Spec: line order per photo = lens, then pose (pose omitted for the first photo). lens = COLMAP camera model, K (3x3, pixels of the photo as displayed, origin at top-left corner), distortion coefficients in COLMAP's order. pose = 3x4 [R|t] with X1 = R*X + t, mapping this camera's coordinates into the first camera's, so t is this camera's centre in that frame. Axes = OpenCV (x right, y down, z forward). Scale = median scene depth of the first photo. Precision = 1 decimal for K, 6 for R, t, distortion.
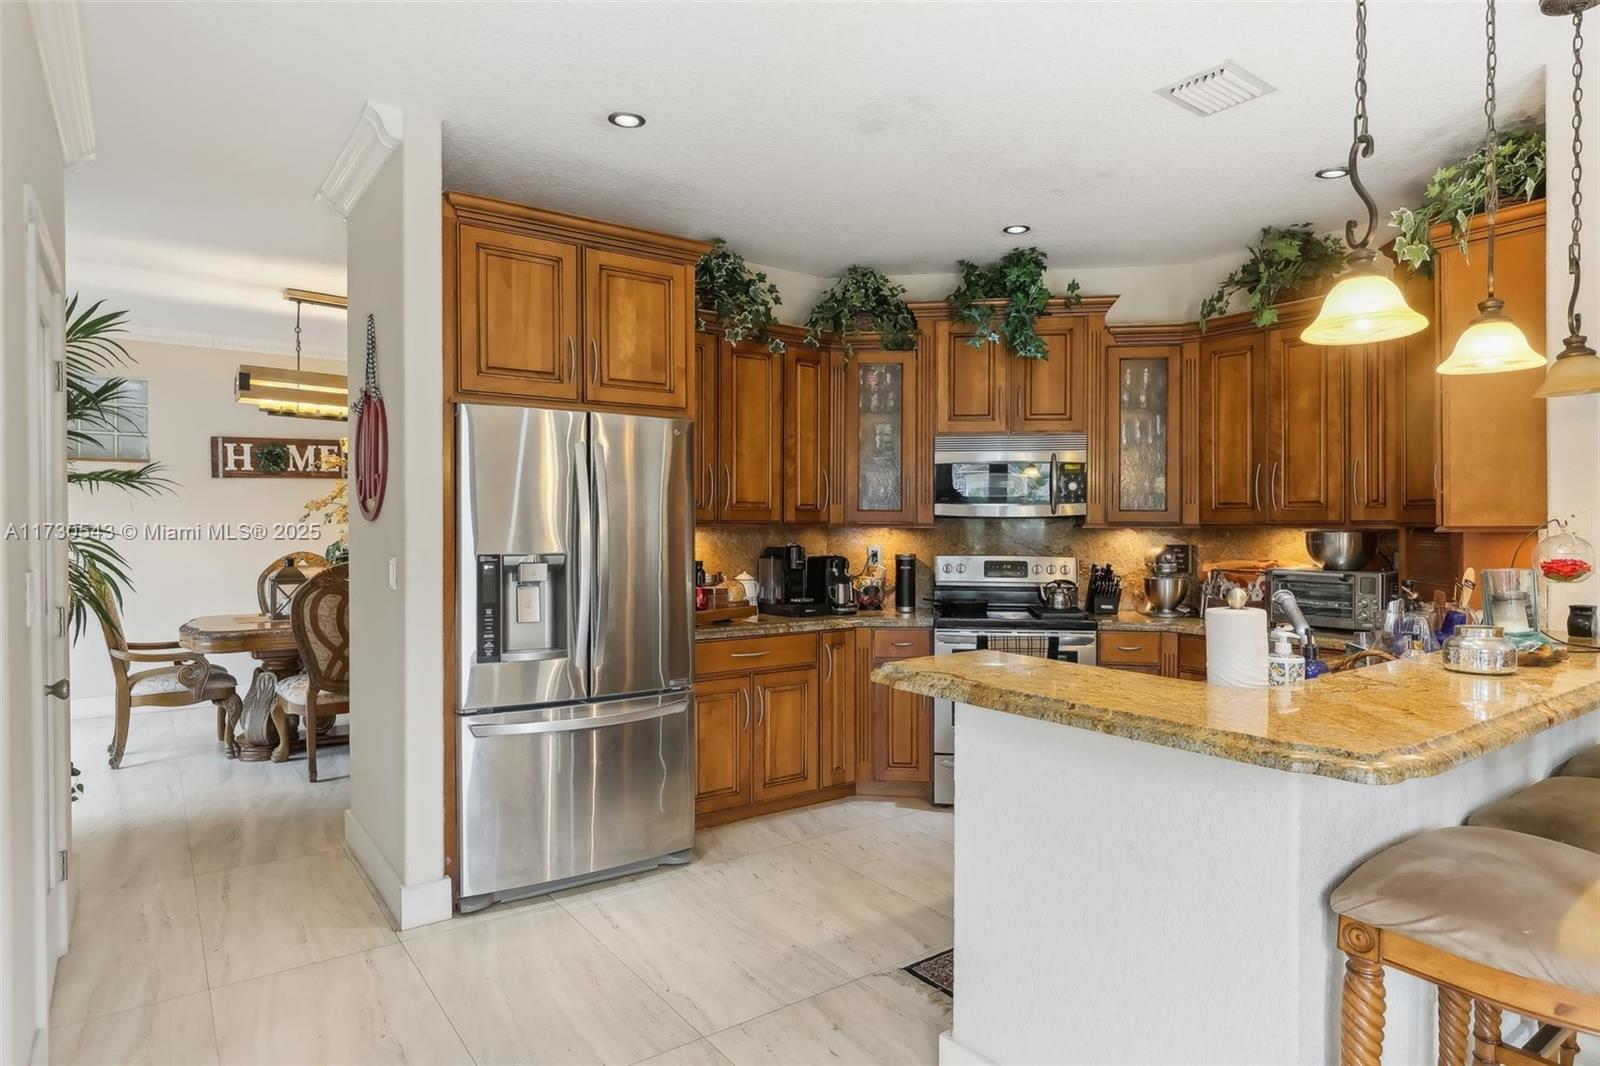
lens RADIAL K [[901.1, 0, 793.7], [0, 901.1, 527.0], [0, 0, 1]] dist [-0.003267, -0.000237]
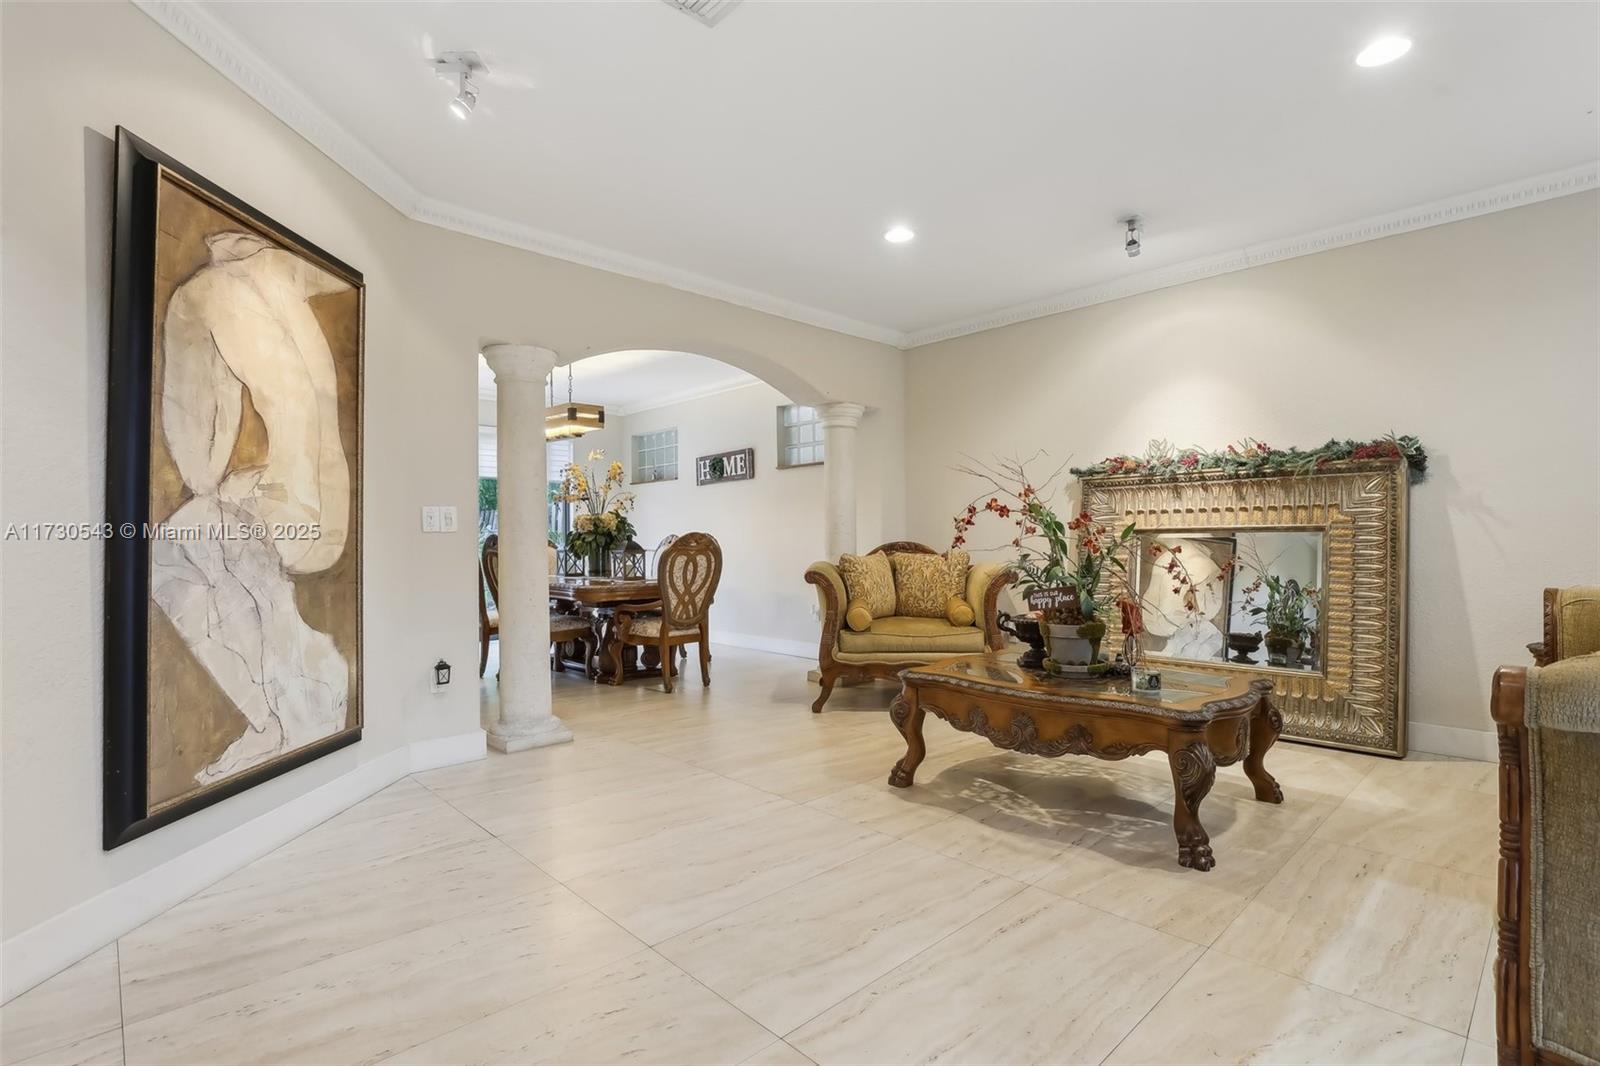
lens RADIAL K [[764.9, 0, 804.2], [0, 764.9, 538.2], [0, 0, 1]] dist [-0.022157, 0.002535]
pose [[0.143655, -0.015833, -0.989501, 0.633009], [0.003322, 0.999874, -0.015516, 0.052992], [0.989622, -0.001058, 0.143690, 0.951343]]
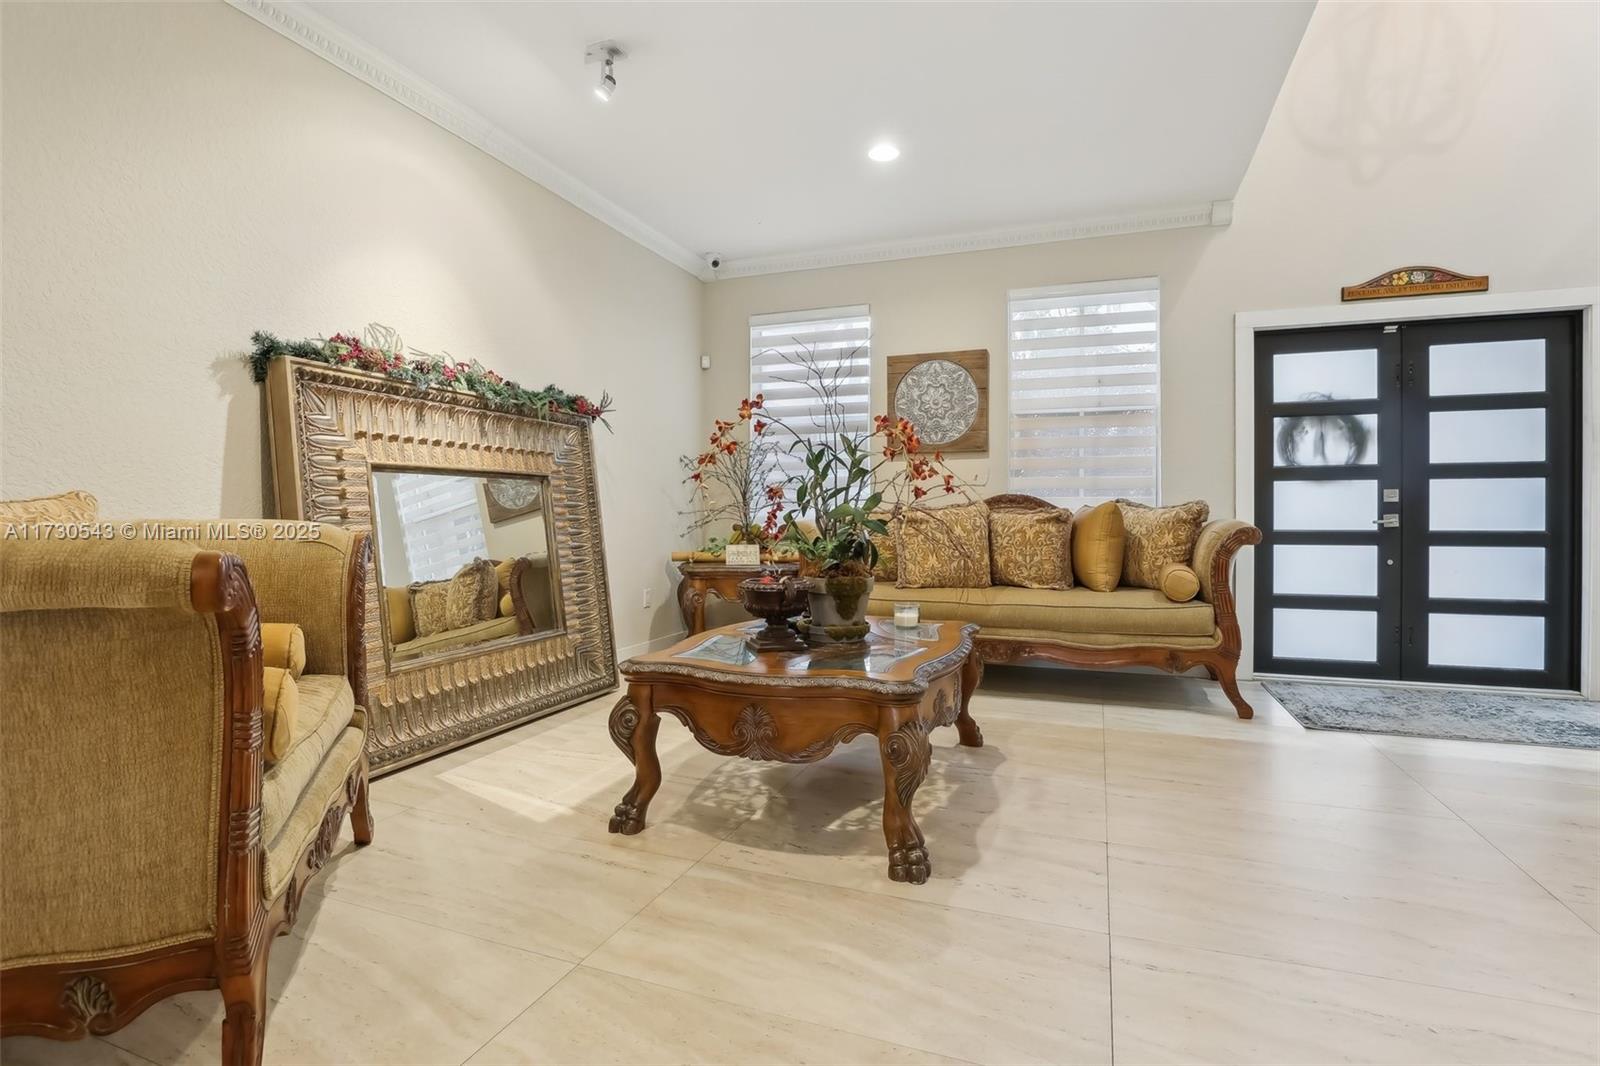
lens RADIAL K [[764.9, 0, 832.3], [0, 764.9, 513.3], [0, 0, 1]] dist [-0.022157, 0.002535]
pose [[0.824766, -0.013902, 0.565304, -0.064894], [0.011254, 0.999903, 0.008170, 0.062491], [-0.565362, -0.000377, 0.824842, 0.854777]]
